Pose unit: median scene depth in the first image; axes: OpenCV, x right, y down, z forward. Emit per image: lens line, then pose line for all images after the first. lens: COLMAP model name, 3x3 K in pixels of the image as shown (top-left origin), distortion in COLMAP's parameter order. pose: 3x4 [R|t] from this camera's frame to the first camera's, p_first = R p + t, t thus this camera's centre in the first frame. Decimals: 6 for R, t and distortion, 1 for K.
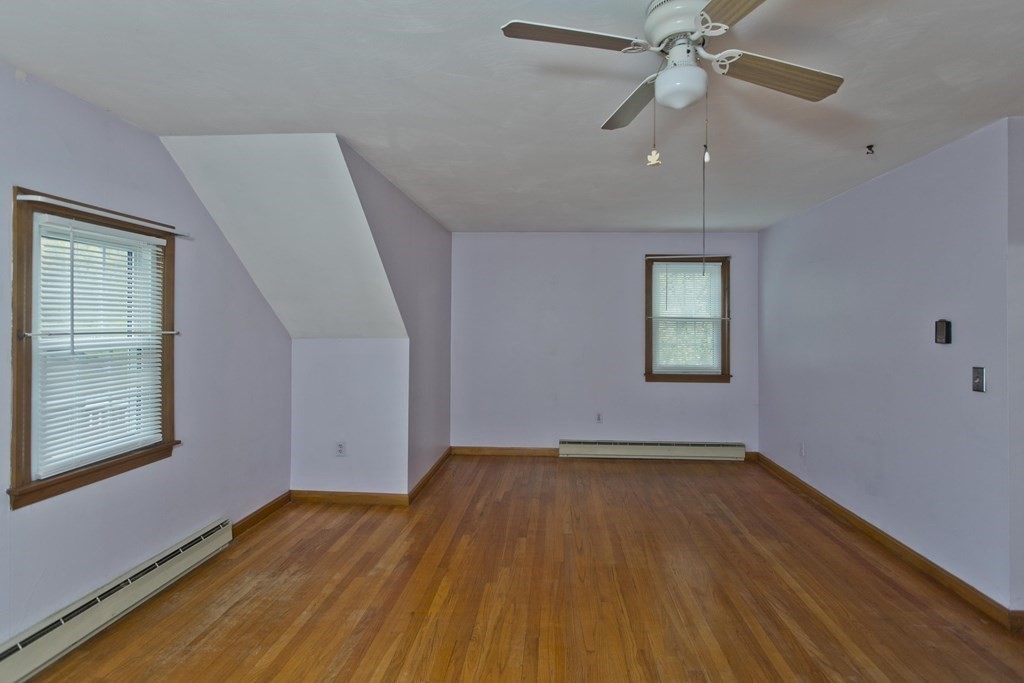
lens RADIAL K [[490.7, 0, 515.9], [0, 490.7, 334.6], [0, 0, 1]] dist [0.000475, 0.001144]
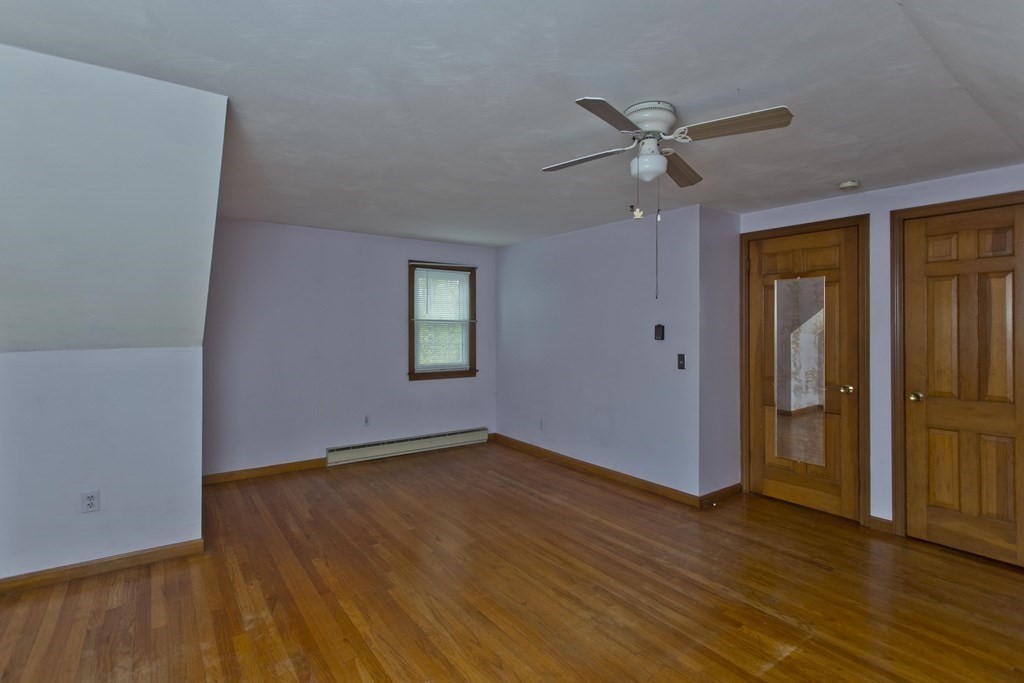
lens RADIAL K [[489.0, 0, 527.0], [0, 489.0, 343.4], [0, 0, 1]] dist [0.001317, 0.001109]
pose [[0.782692, -0.025486, 0.621887, -0.304828], [0.013719, 0.999625, 0.023700, -0.009650], [-0.622258, -0.010018, 0.782748, 0.035120]]
